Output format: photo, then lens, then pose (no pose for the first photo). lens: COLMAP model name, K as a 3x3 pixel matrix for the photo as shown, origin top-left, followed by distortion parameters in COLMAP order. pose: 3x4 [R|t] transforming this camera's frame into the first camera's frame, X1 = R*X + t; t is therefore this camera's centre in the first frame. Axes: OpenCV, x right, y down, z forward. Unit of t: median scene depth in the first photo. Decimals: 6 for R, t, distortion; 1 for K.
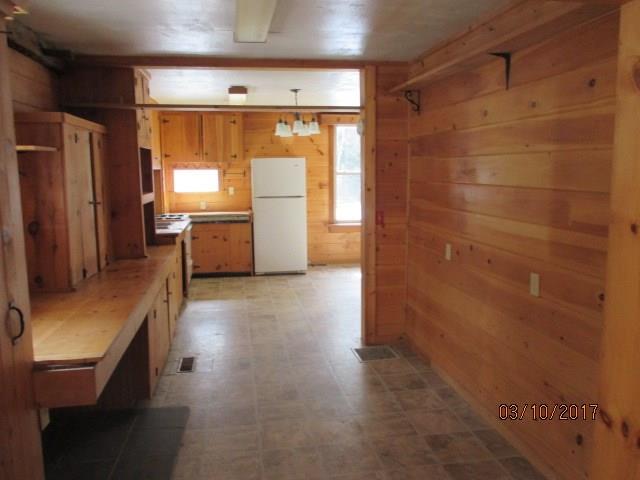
lens RADIAL K [[538.6, 0, 322.0], [0, 538.6, 238.9], [0, 0, 1]] dist [-0.034753, 0.002285]
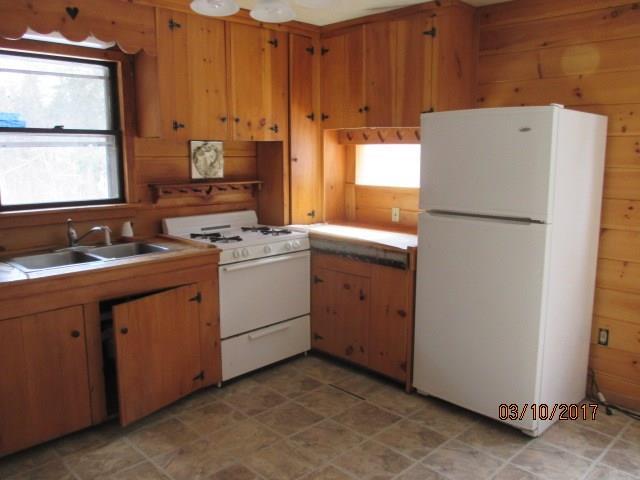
lens RADIAL K [[538.6, 0, 320.0], [0, 538.6, 238.2], [0, 0, 1]] dist [-0.034753, 0.002285]
pose [[0.576807, 0.139531, -0.804875, 0.270806], [-0.111961, 0.989509, 0.091303, -0.144582], [0.809171, 0.037450, 0.586378, 1.192319]]
